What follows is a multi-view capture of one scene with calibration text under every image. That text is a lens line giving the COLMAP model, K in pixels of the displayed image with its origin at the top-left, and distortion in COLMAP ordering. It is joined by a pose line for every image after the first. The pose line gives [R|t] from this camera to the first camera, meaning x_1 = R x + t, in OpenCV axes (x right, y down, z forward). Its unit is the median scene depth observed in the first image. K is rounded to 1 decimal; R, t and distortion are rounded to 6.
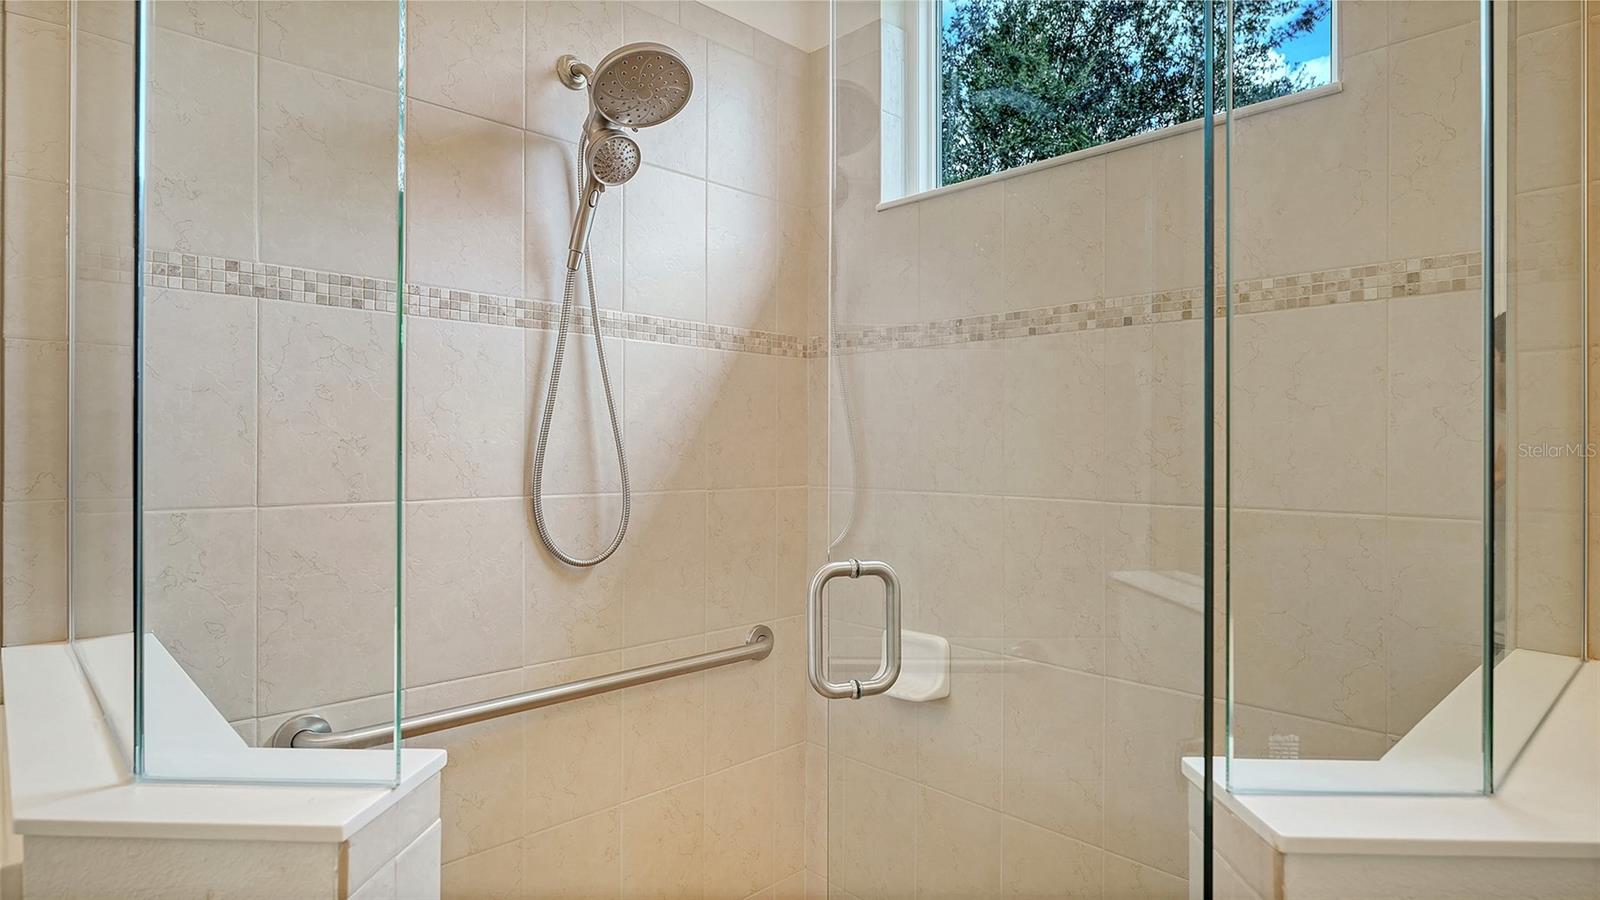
lens RADIAL K [[862.4, 0, 791.0], [0, 862.4, 448.1], [0, 0, 1]] dist [0.020365, 0.000054]
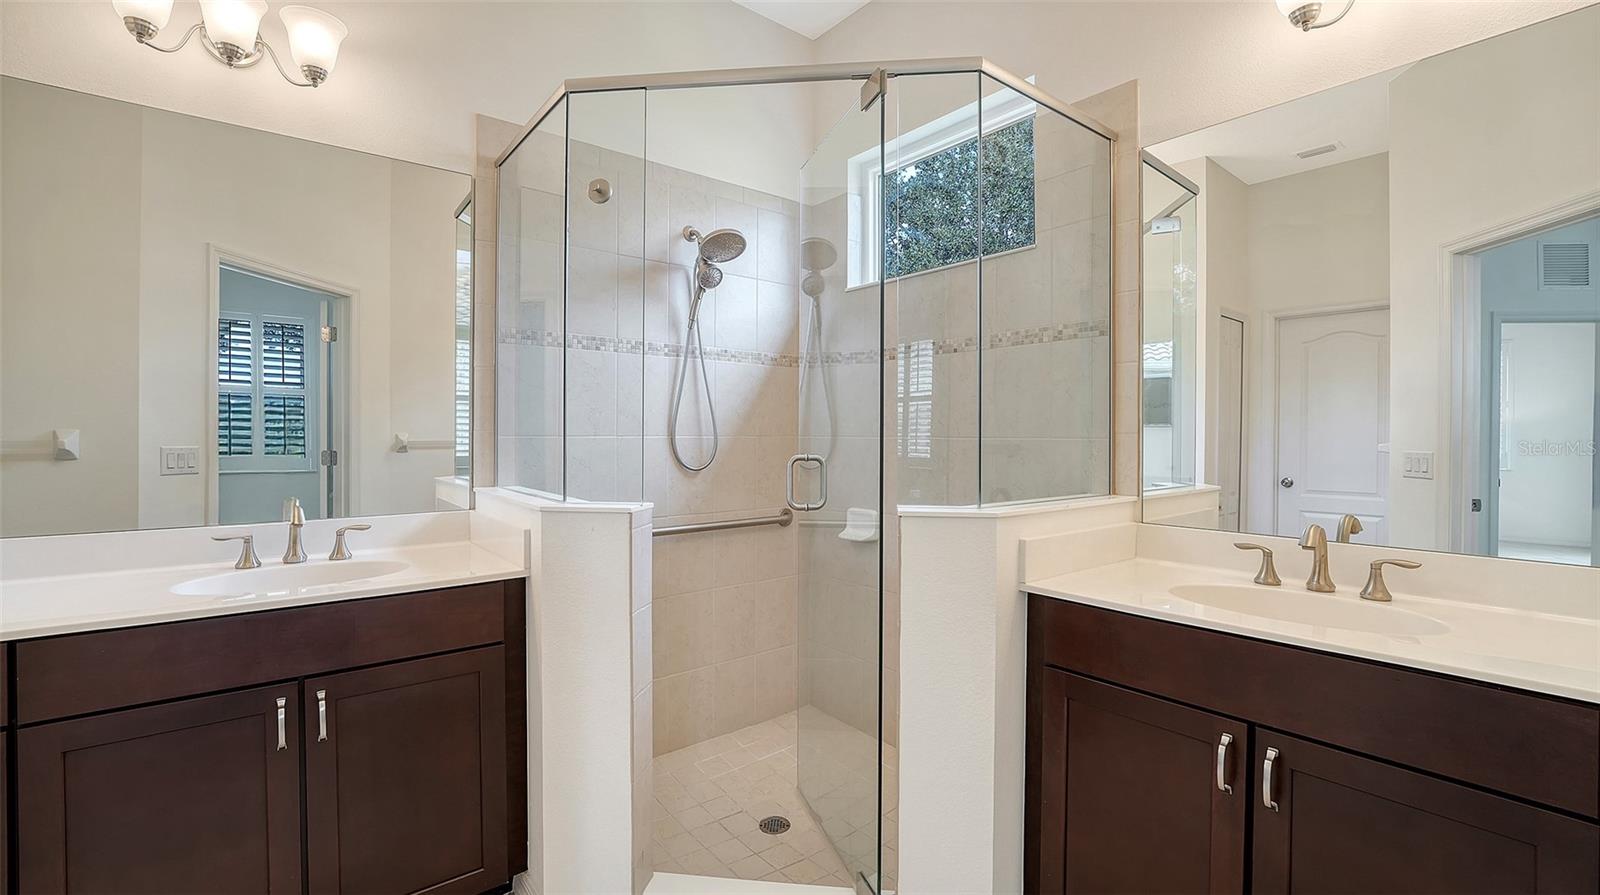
lens RADIAL K [[692.9, 0, 809.6], [0, 692.9, 412.5], [0, 0, 1]] dist [-0.004068, -0.000185]
pose [[0.997674, -0.005577, -0.067940, 0.149139], [0.003368, 0.999463, -0.032580, 0.052920], [0.068085, 0.032275, 0.997157, -0.652951]]
